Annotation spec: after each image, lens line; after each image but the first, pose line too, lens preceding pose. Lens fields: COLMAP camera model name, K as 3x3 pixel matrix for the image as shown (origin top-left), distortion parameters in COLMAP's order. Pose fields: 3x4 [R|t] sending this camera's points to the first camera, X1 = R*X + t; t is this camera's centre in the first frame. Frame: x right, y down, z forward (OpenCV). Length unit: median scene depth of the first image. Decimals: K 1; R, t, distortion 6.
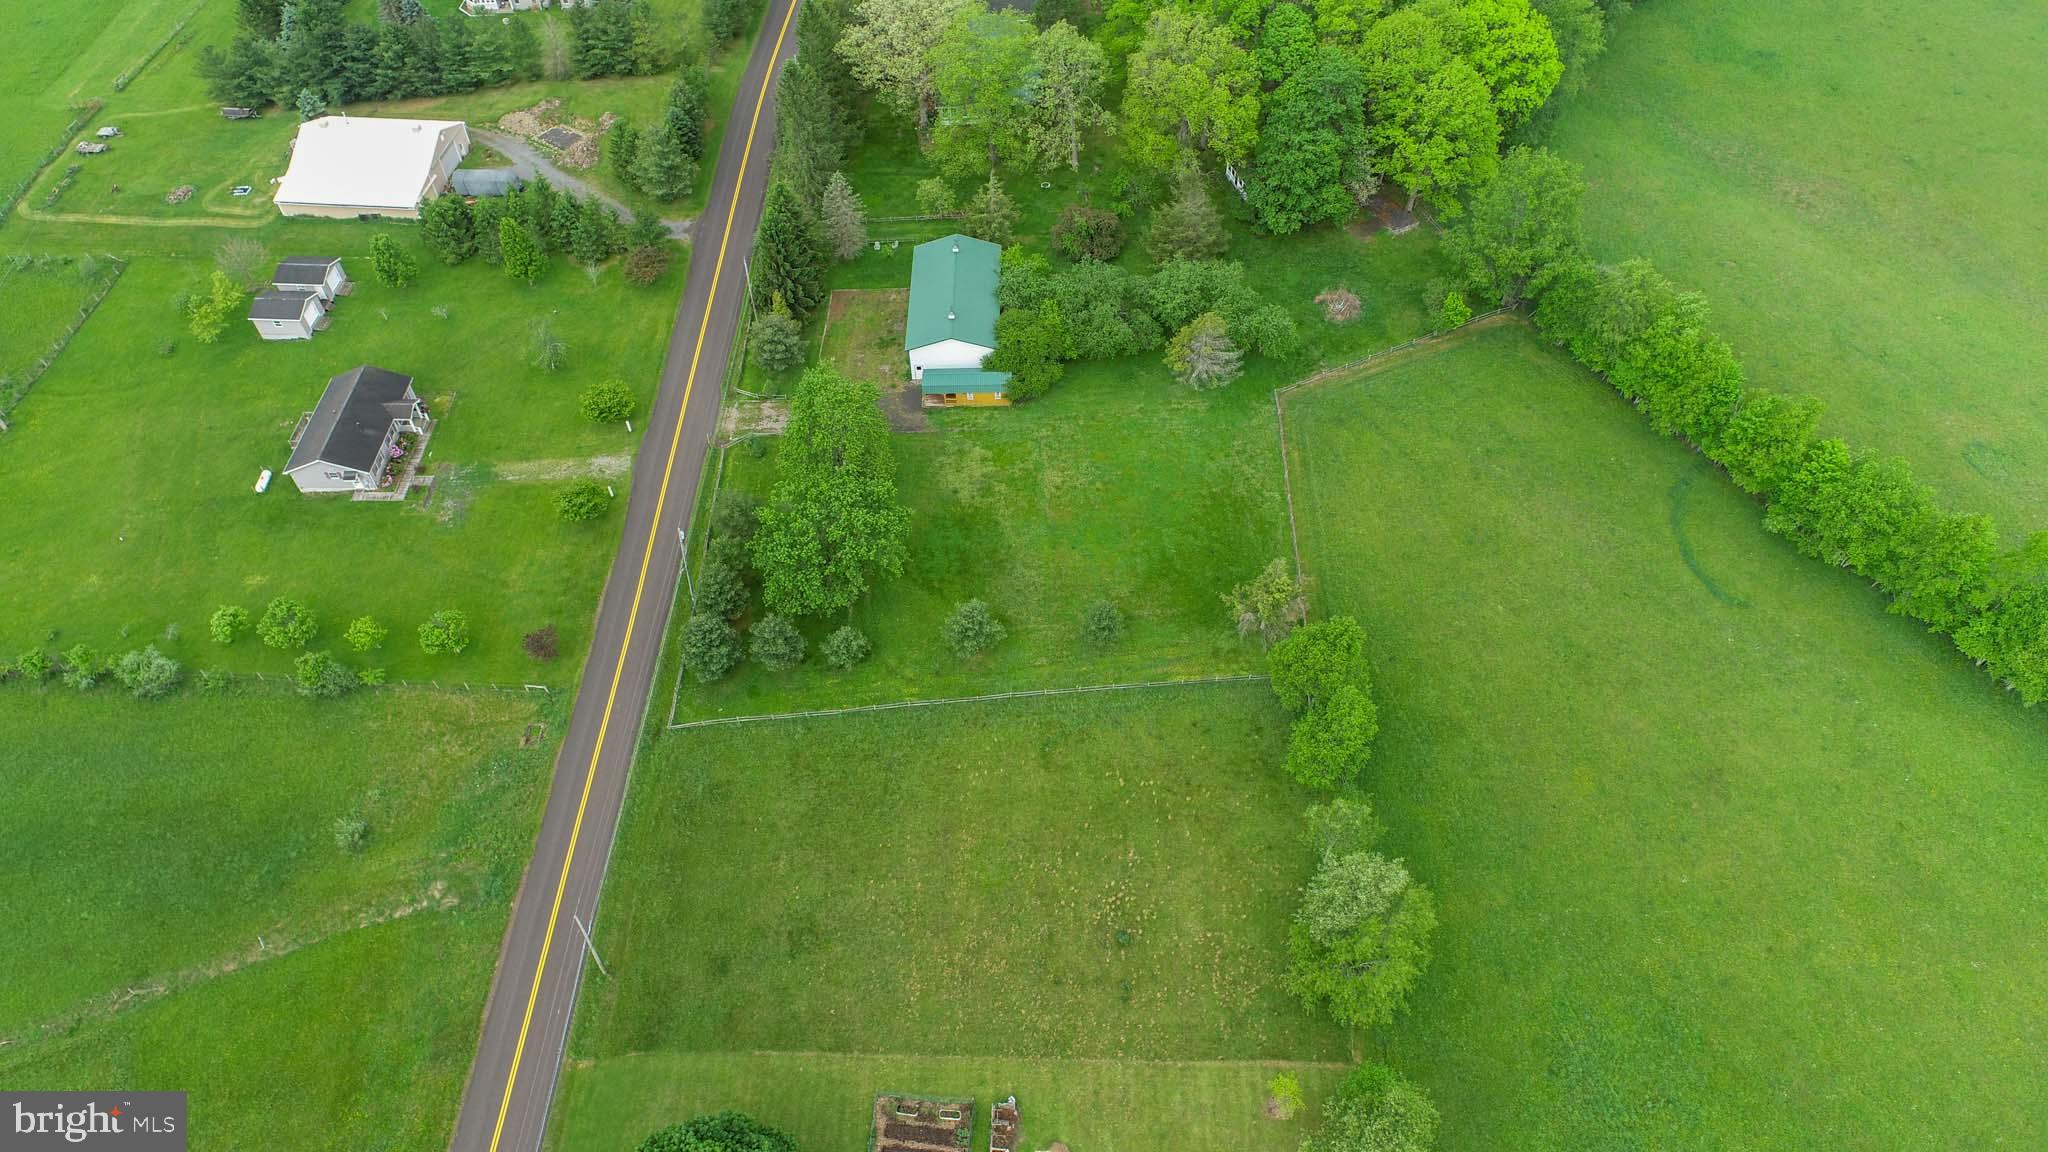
lens RADIAL K [[1400.3, 0, 1024.0], [0, 1400.3, 576.0], [0, 0, 1]] dist [-0.002415, -0.001349]
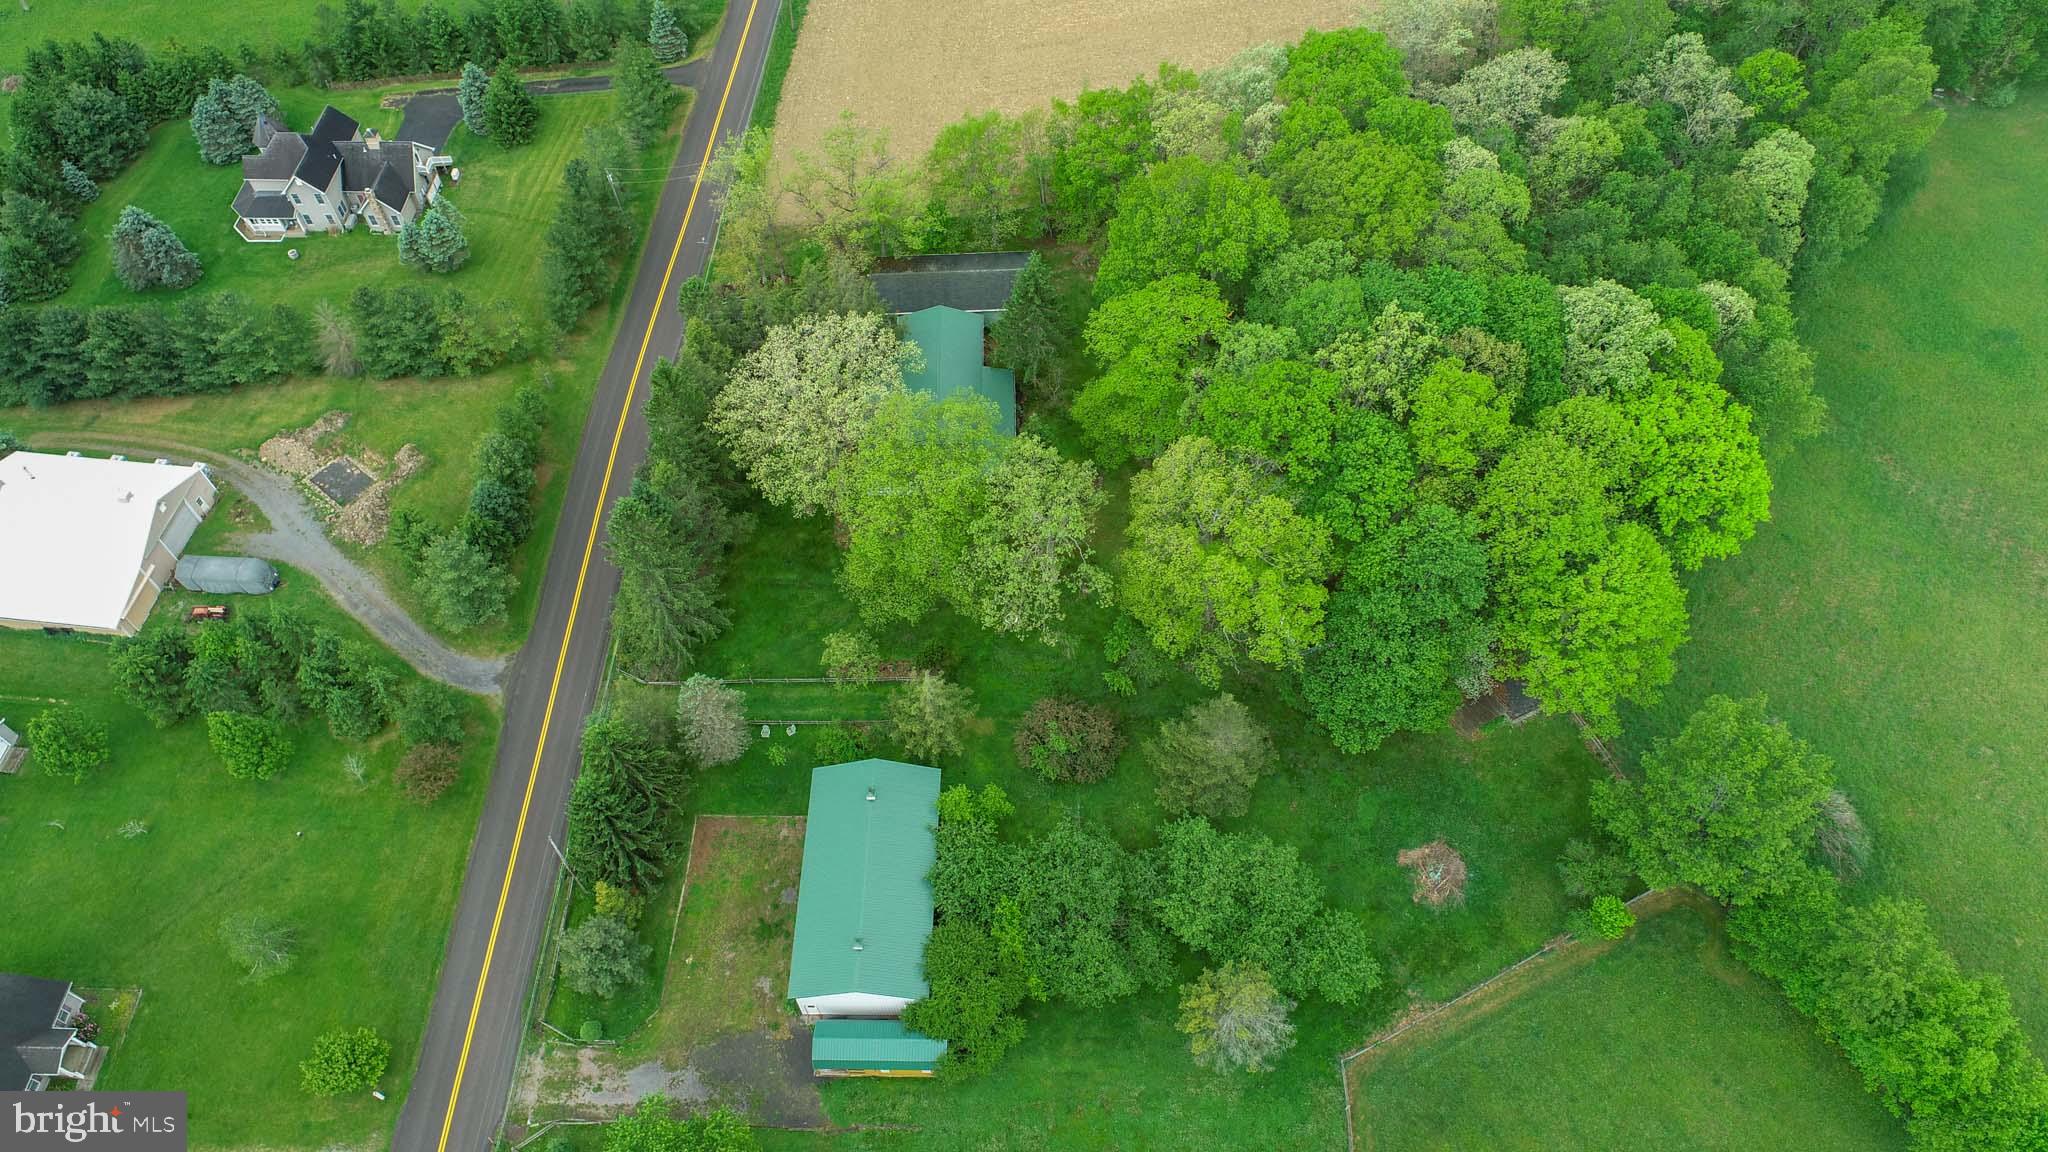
lens RADIAL K [[1400.3, 0, 1024.0], [0, 1400.3, 576.0], [0, 0, 1]] dist [-0.002415, -0.001349]
pose [[0.999933, 0.011547, 0.000458, 0.022528], [-0.011542, 0.996034, 0.088222, -0.386445], [0.000562, -0.088222, 0.996101, 0.325869]]
